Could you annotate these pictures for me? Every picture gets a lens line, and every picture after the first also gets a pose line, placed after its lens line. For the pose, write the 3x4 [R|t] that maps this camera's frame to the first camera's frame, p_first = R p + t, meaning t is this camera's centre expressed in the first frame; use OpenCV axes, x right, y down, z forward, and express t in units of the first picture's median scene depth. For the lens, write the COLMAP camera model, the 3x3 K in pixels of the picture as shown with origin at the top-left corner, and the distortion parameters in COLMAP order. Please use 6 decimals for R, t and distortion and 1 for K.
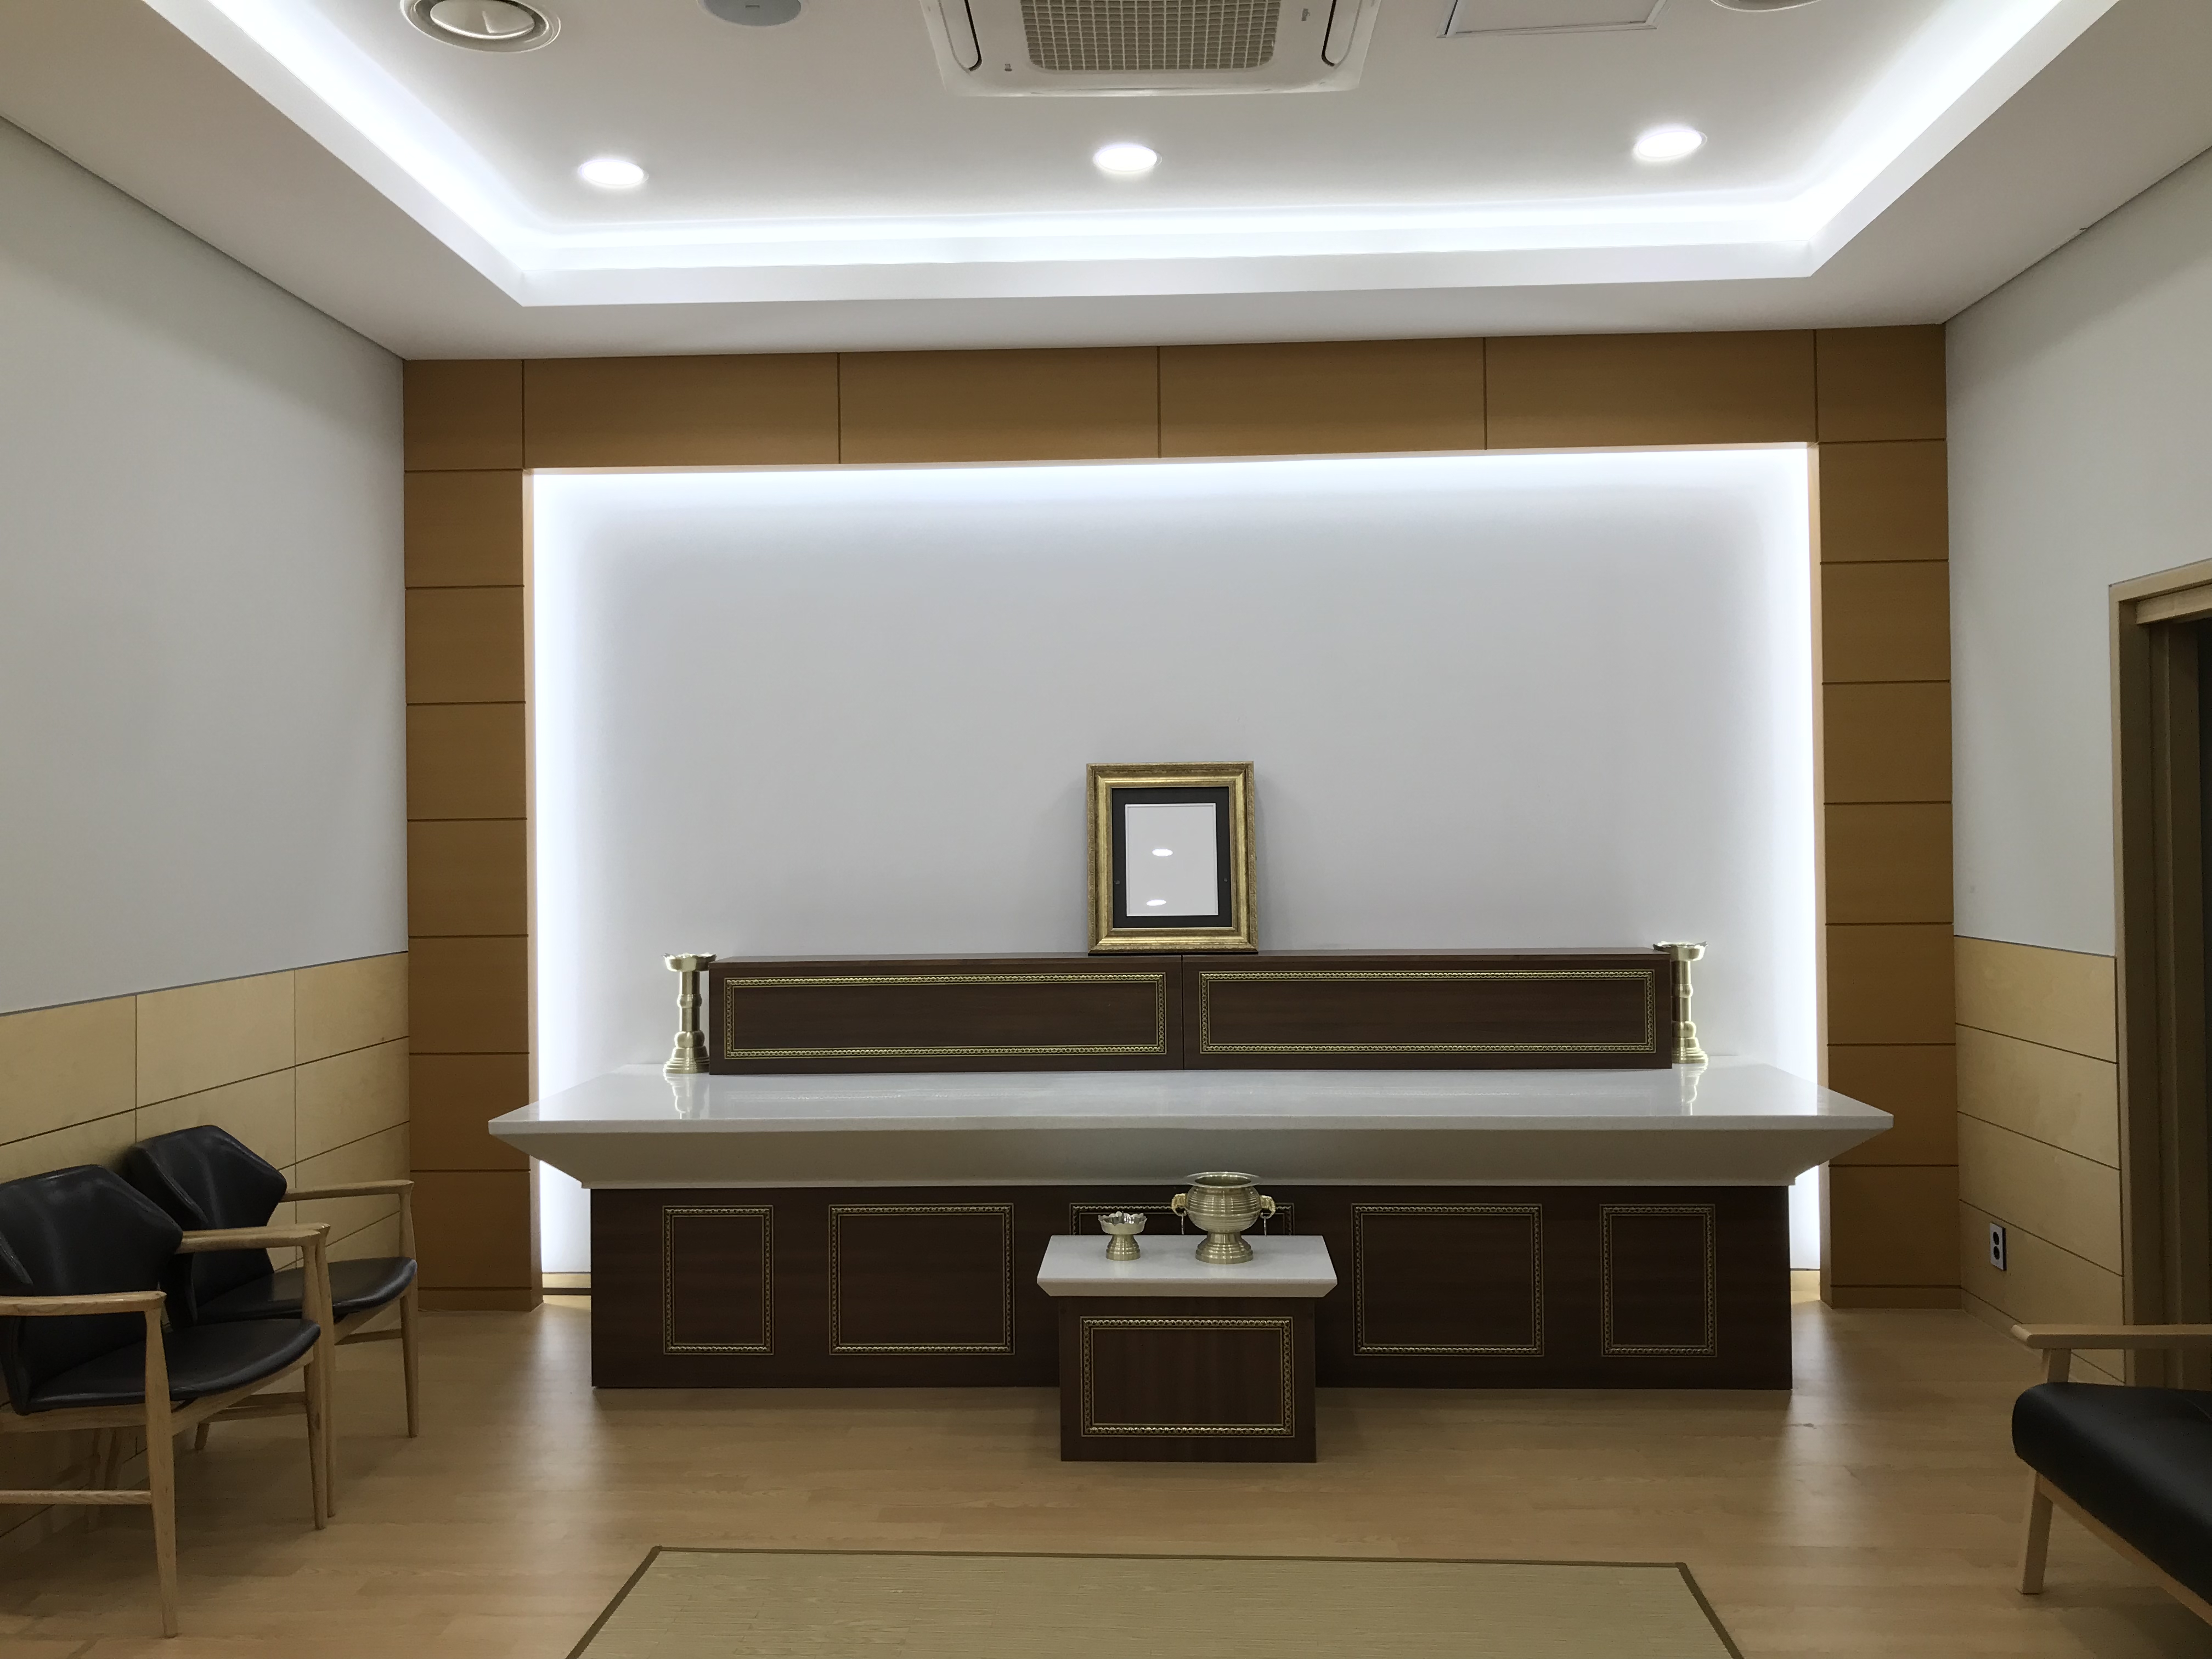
lens RADIAL K [[1834.8, 0, 1106.0], [0, 1834.8, 829.5], [0, 0, 1]] dist [0.093968, -0.240290]
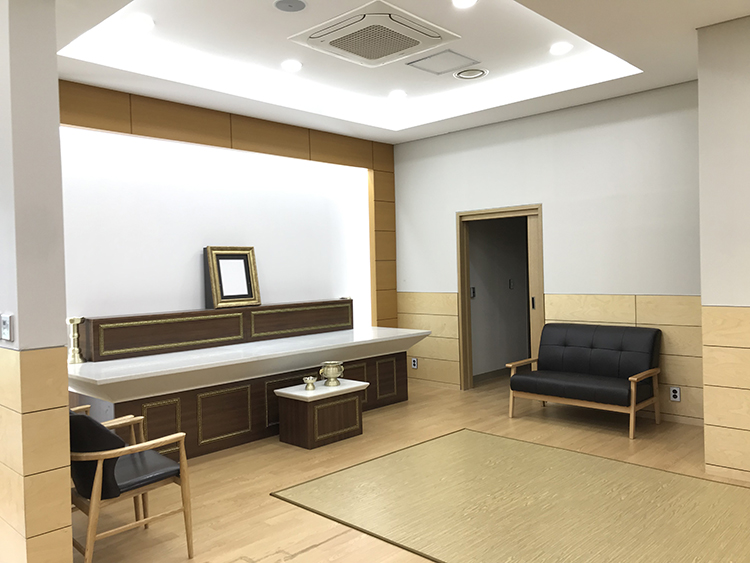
lens RADIAL K [[622.1, 0, 375.0], [0, 622.1, 281.5], [0, 0, 1]] dist [0.093968, -0.240290]
pose [[0.644306, -0.019447, 0.764521, -0.644634], [0.018060, 0.999785, 0.010211, 0.017599], [-0.764555, 0.007228, 0.644518, 0.129055]]
